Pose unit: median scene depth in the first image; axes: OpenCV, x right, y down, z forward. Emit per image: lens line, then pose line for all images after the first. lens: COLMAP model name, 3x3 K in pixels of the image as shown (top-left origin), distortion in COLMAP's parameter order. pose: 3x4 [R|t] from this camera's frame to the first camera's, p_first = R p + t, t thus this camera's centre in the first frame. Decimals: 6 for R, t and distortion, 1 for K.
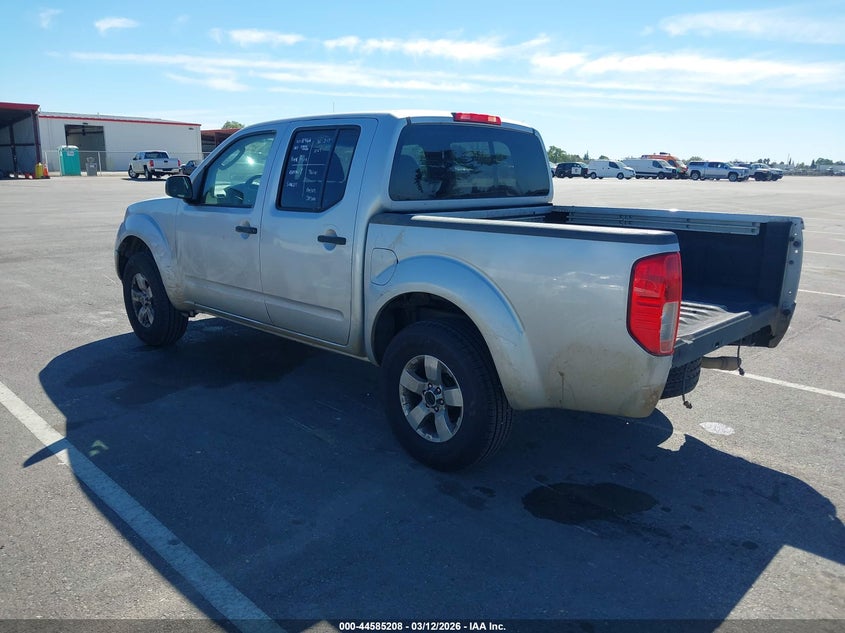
lens RADIAL K [[678.5, 0, 435.9], [0, 678.5, 316.3], [0, 0, 1]] dist [0.008022, 0.005721]
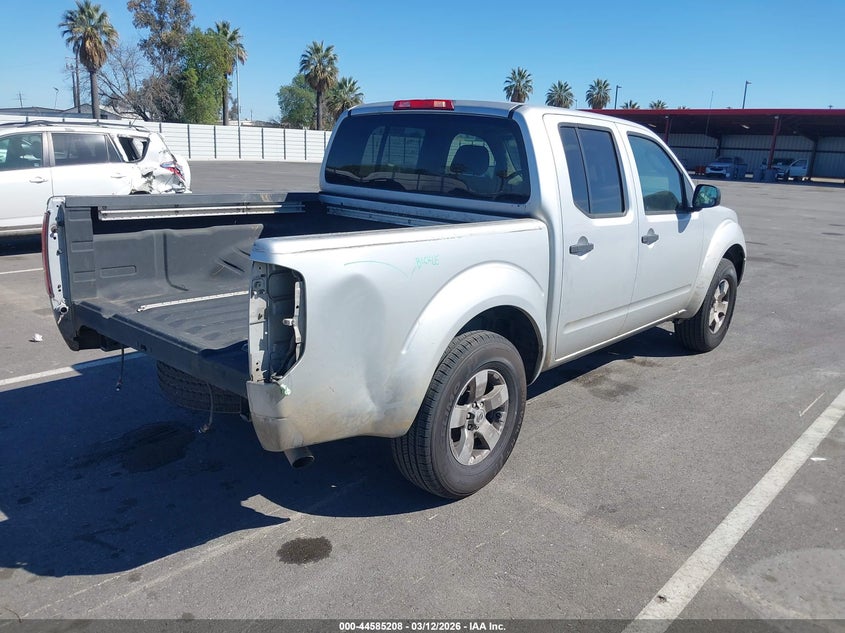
lens RADIAL K [[678.5, 0, 435.9], [0, 678.5, 316.3], [0, 0, 1]] dist [0.008022, 0.005721]
pose [[0.046681, 0.231039, -0.971824, 1.018117], [-0.249838, 0.944664, 0.212581, -0.225630], [0.967162, 0.232875, 0.101820, 1.006977]]
